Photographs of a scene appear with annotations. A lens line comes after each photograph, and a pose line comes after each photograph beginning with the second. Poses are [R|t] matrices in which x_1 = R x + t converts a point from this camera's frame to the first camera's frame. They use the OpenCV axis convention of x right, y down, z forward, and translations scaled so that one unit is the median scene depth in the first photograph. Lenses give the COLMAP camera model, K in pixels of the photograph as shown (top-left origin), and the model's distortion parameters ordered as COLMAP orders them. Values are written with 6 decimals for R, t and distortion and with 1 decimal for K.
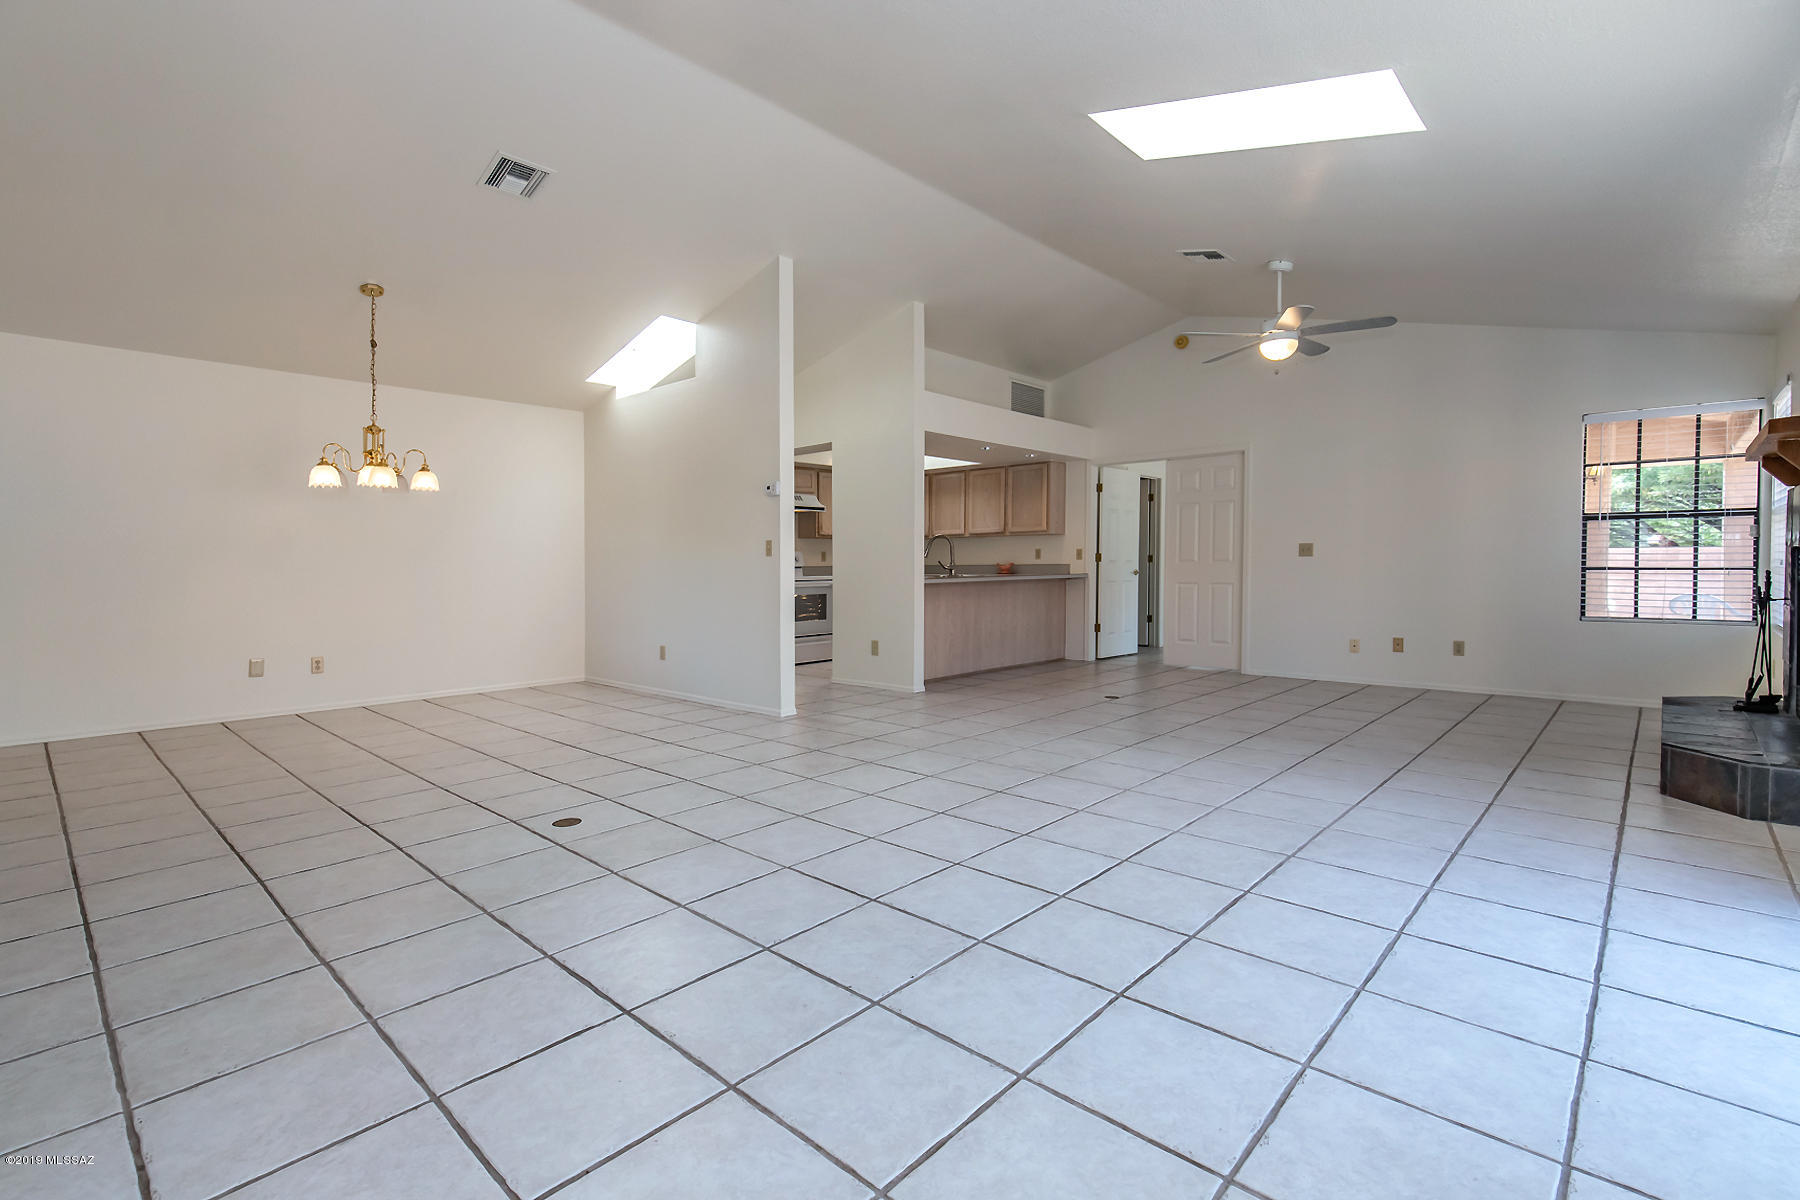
lens RADIAL K [[849.3, 0, 876.2], [0, 849.3, 588.3], [0, 0, 1]] dist [0.043537, 0.000148]
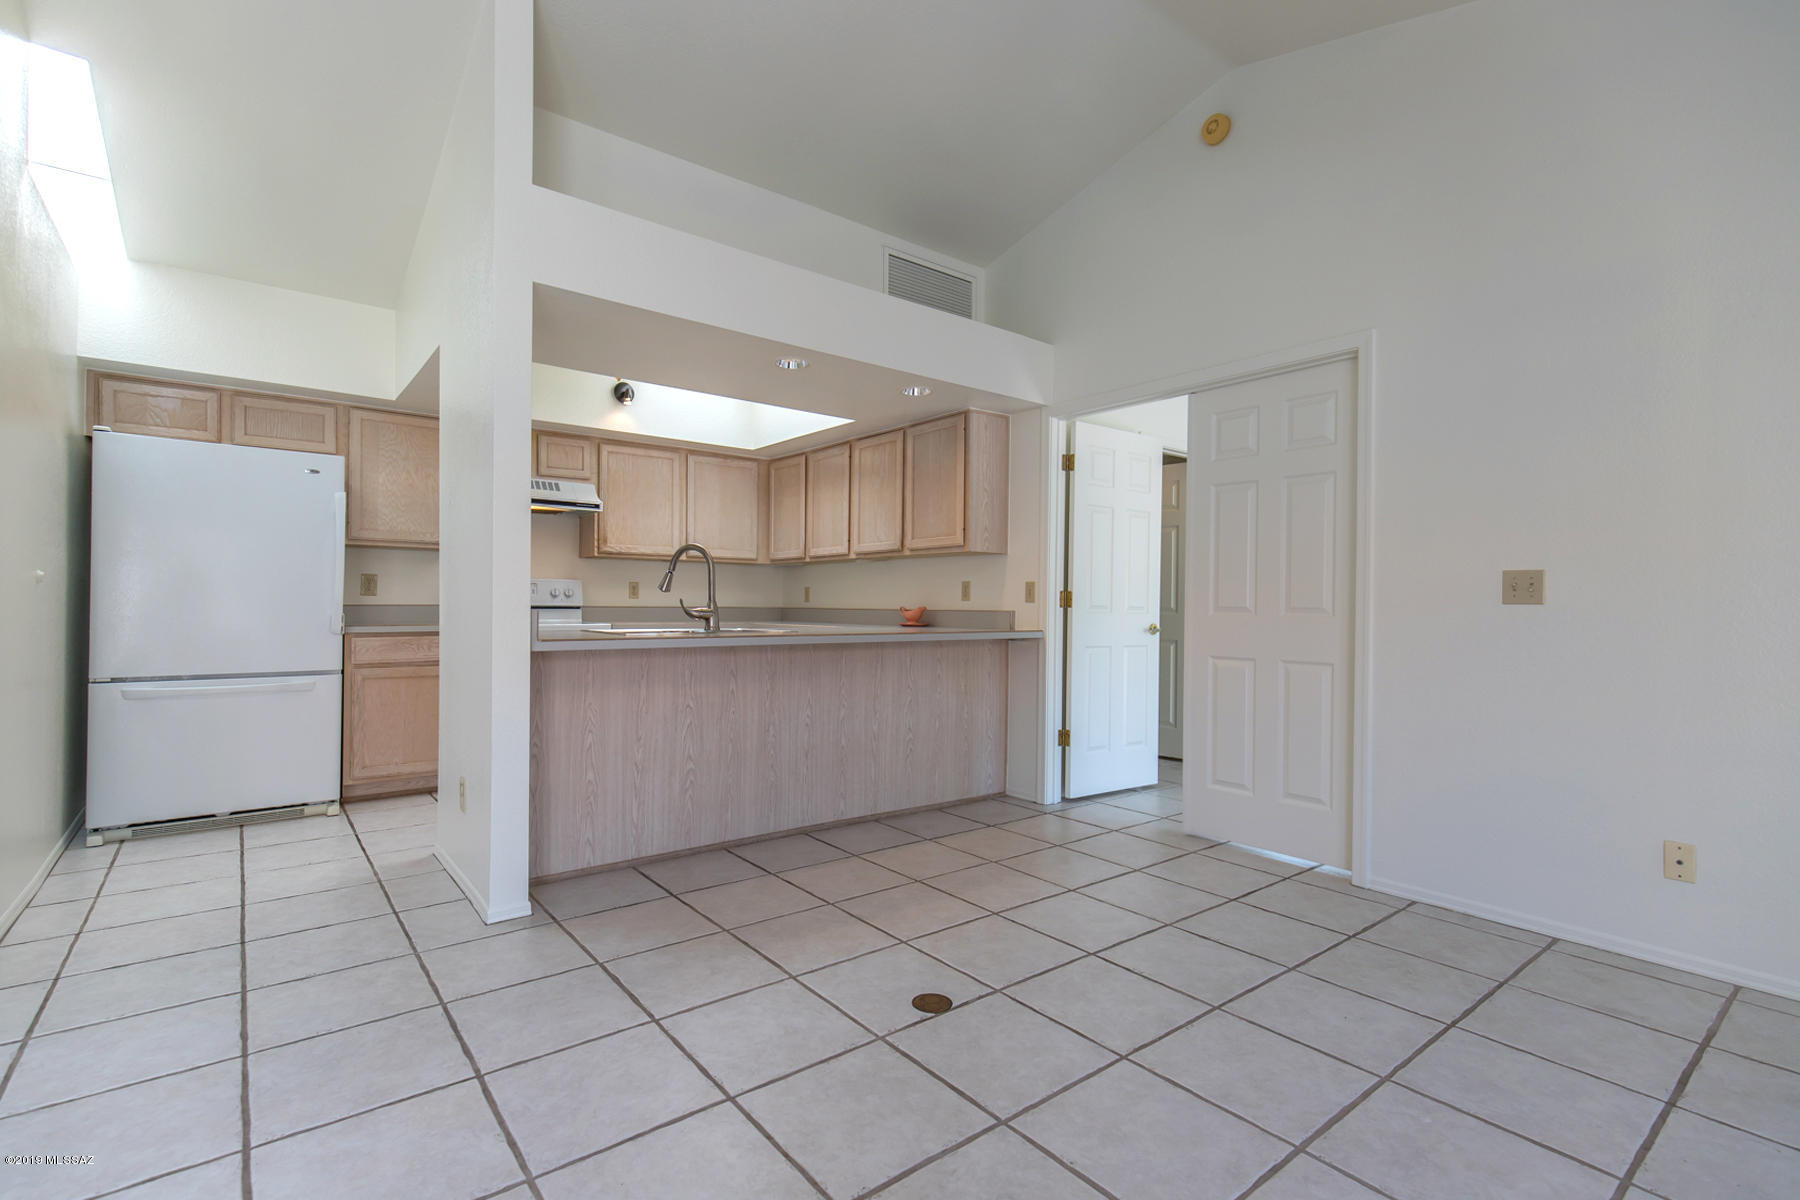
lens RADIAL K [[851.1, 0, 900.0], [0, 851.1, 600.0], [0, 0, 1]] dist [-0.000601, -0.000264]
pose [[0.992318, 0.017237, -0.122510, 0.221161], [-0.021380, 0.999240, -0.032580, -0.016958], [0.121856, 0.034949, 0.991932, 0.478783]]
